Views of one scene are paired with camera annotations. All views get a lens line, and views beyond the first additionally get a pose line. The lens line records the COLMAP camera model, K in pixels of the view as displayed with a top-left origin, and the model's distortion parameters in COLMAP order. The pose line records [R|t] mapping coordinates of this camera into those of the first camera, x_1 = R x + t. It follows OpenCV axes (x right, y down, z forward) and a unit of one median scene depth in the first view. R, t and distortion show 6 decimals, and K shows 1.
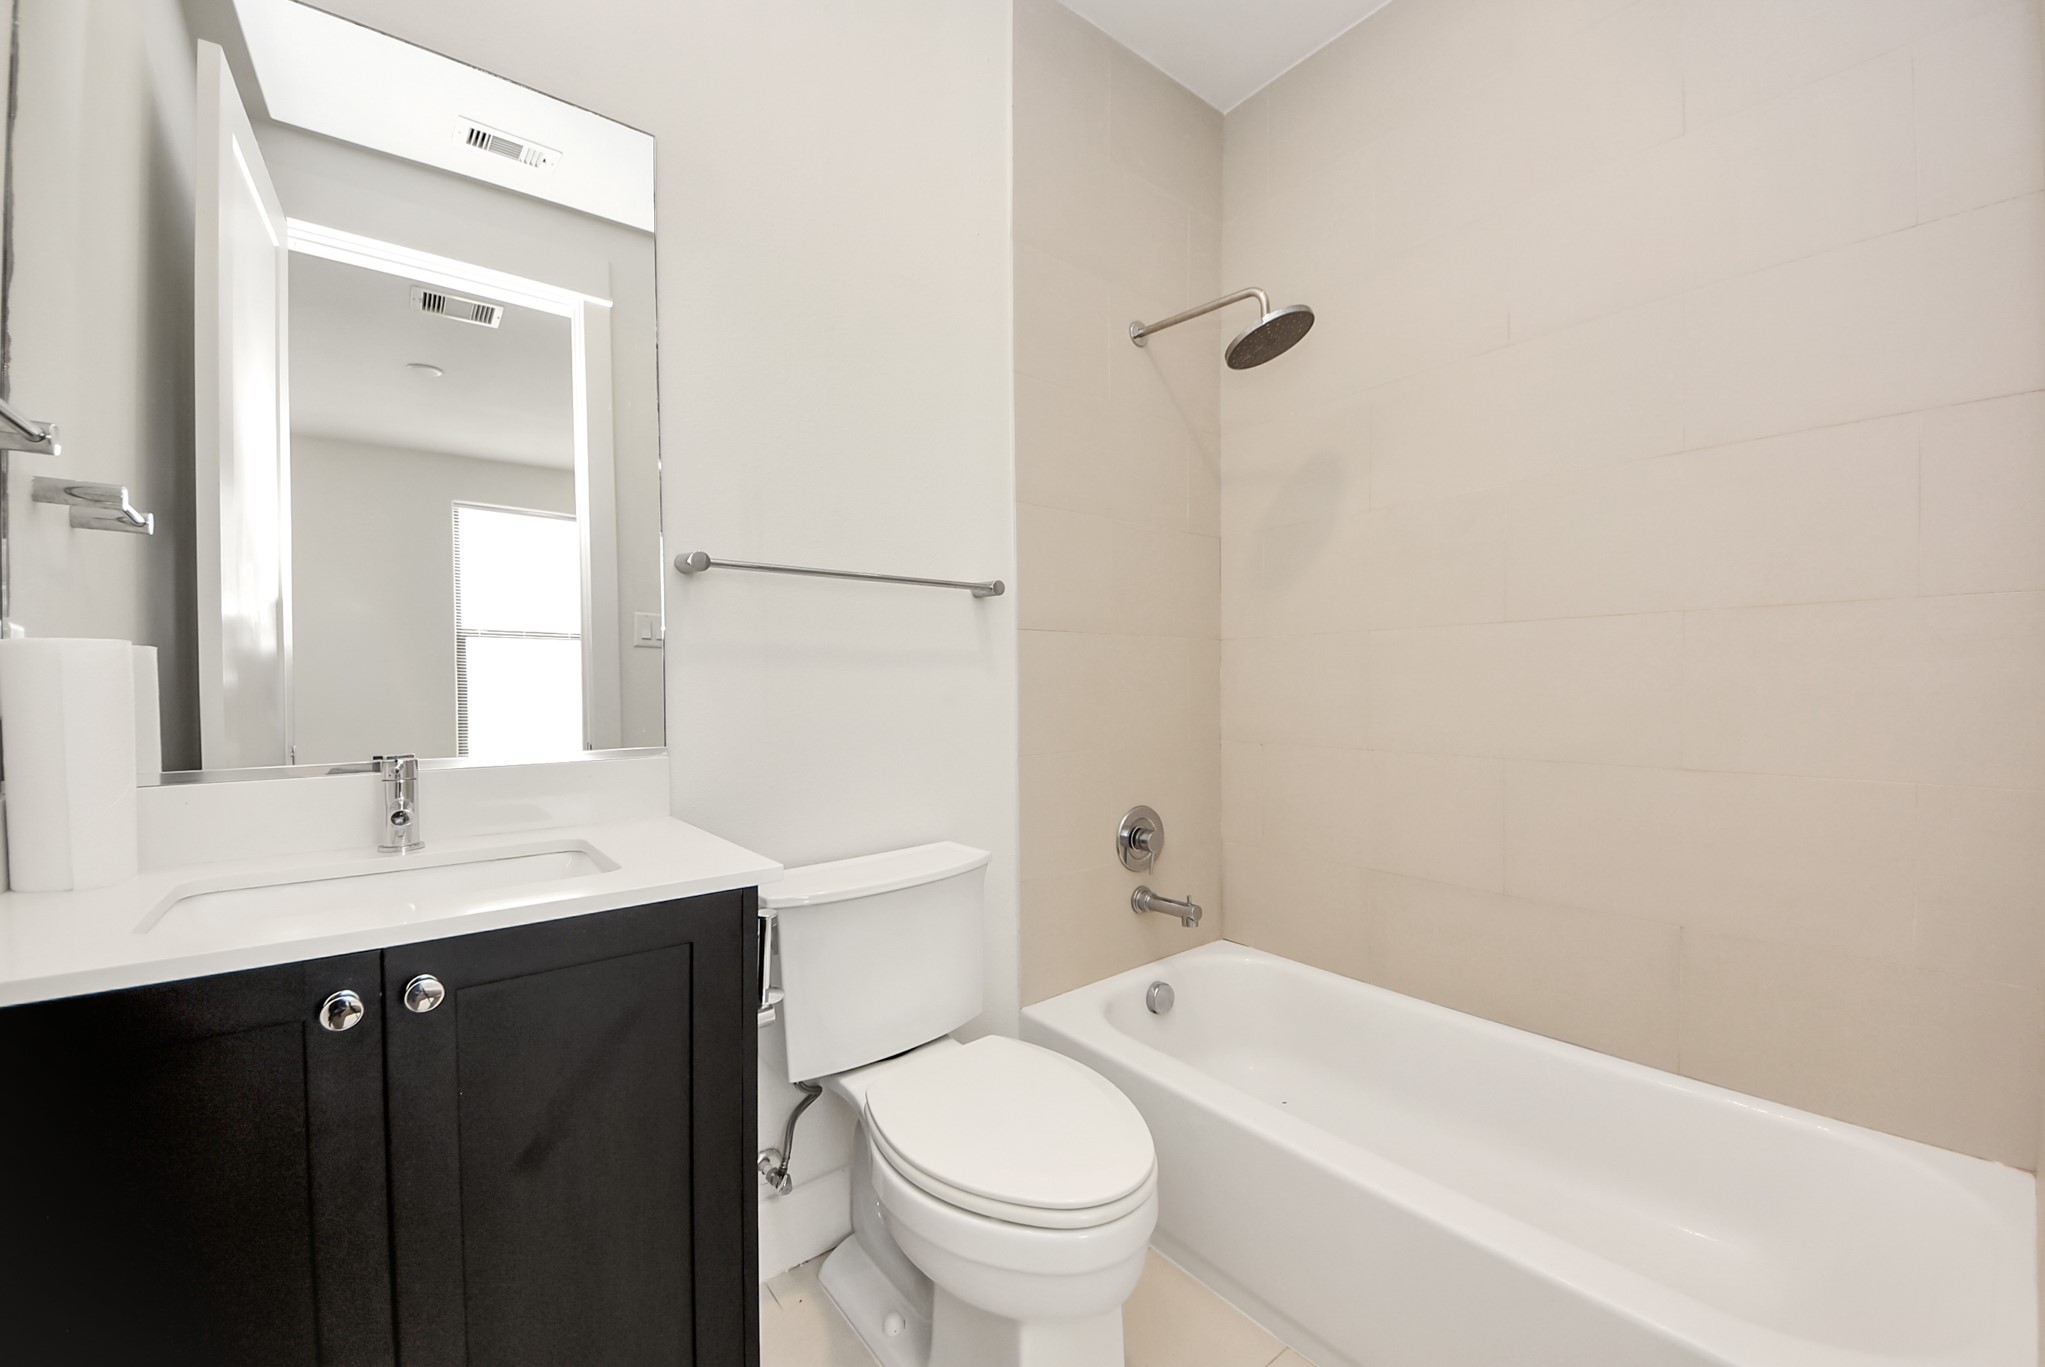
lens RADIAL K [[757.9, 0, 1020.3], [0, 757.9, 677.6], [0, 0, 1]] dist [-0.011892, -0.000500]
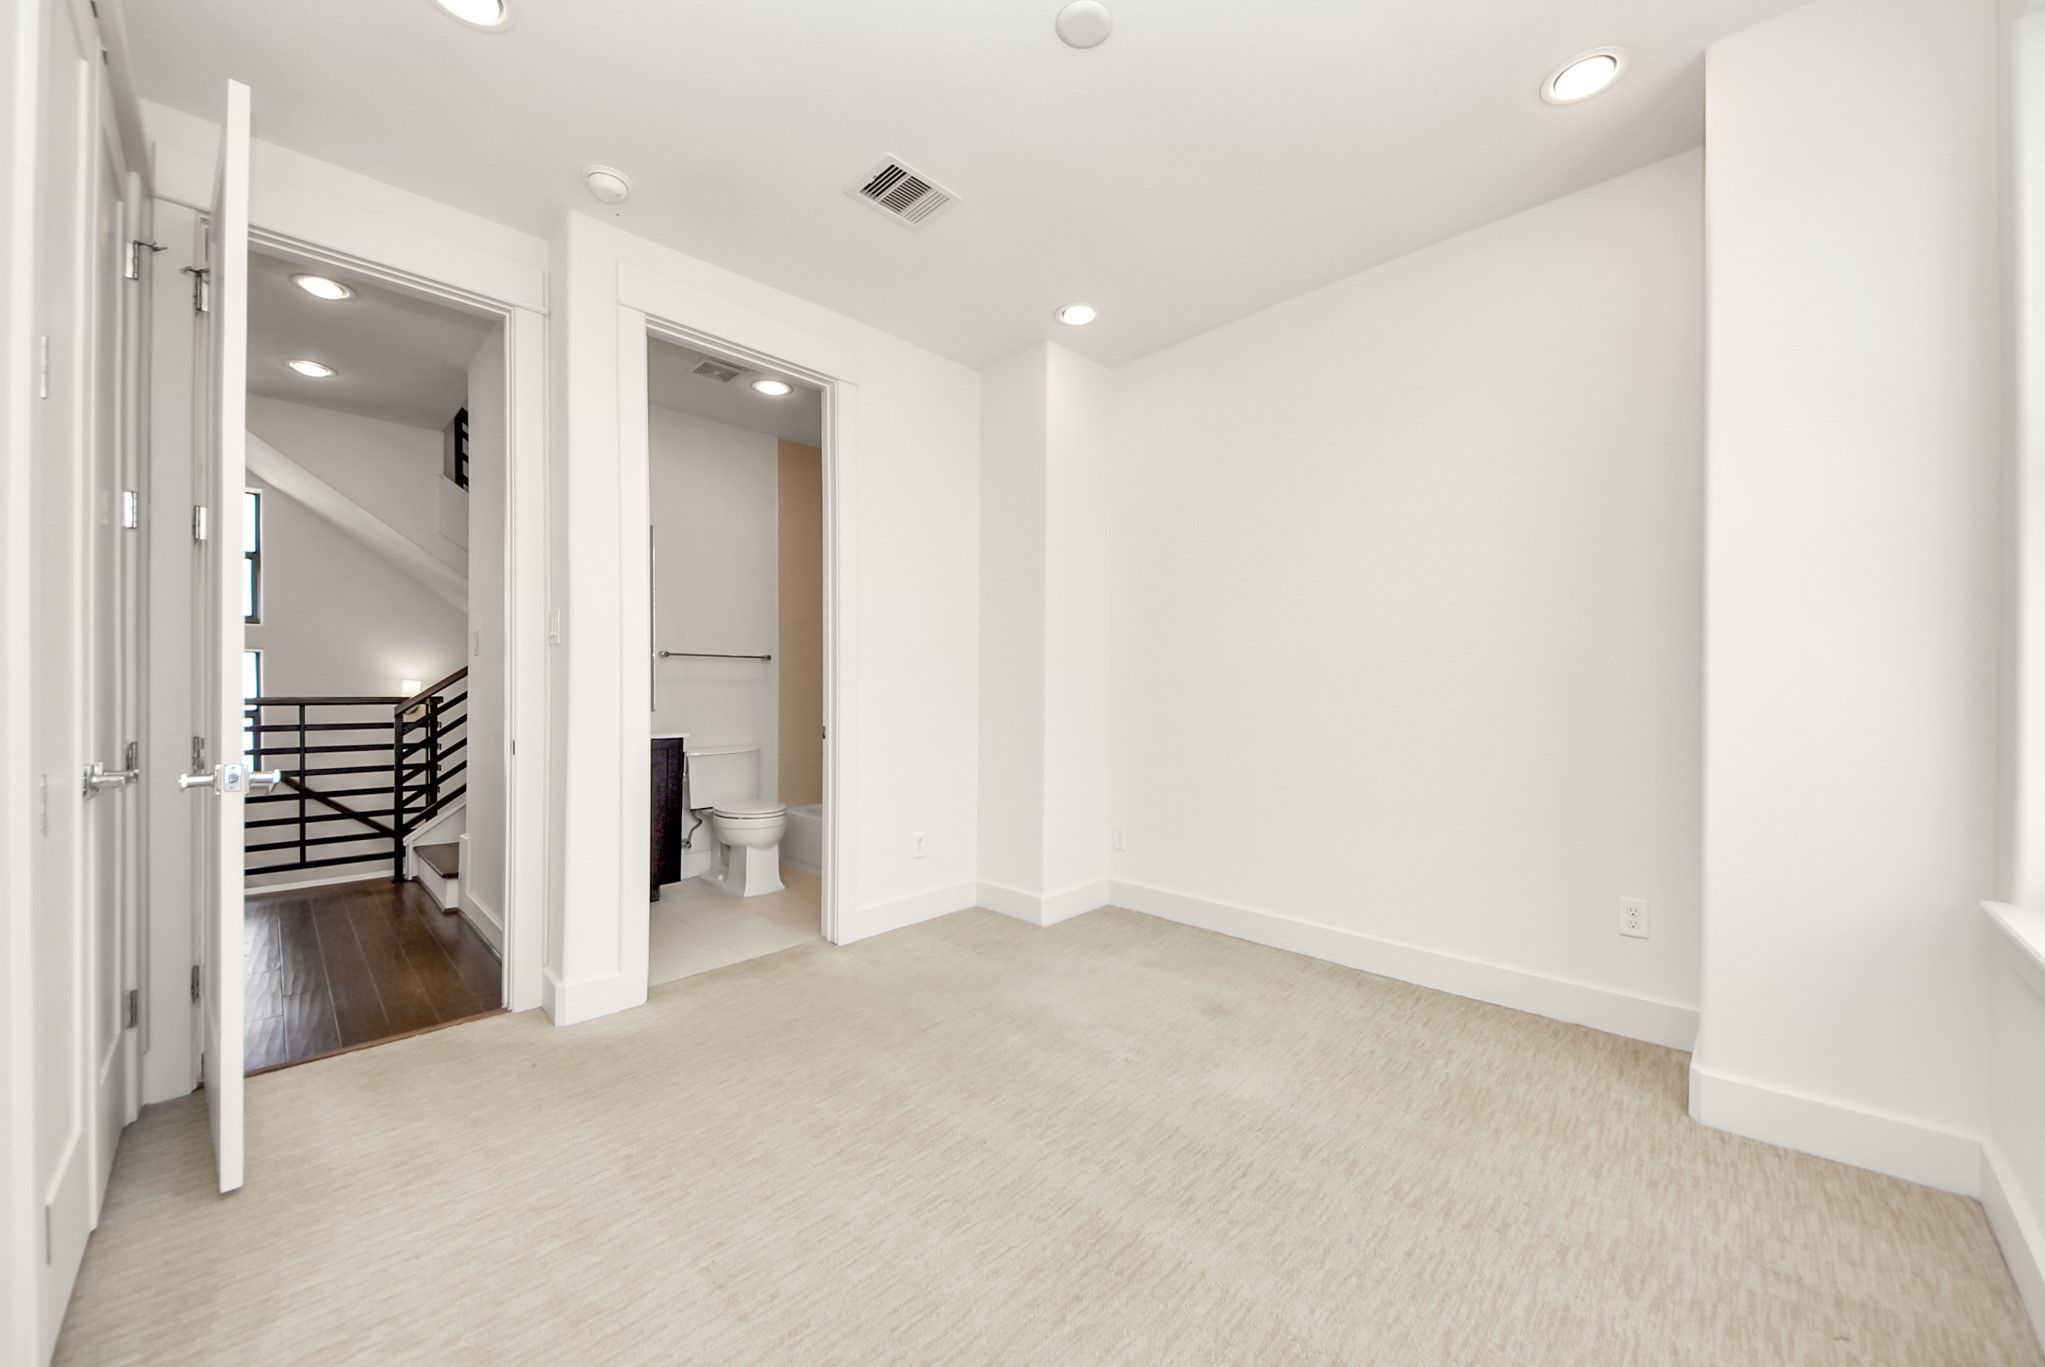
lens RADIAL K [[757.9, 0, 1022.6], [0, 757.9, 690.6], [0, 0, 1]] dist [-0.011892, -0.000500]
pose [[0.997453, 0.009301, 0.070715, 0.844390], [-0.008339, 0.999869, -0.013880, 0.049516], [-0.070835, 0.013255, 0.997400, -2.259881]]
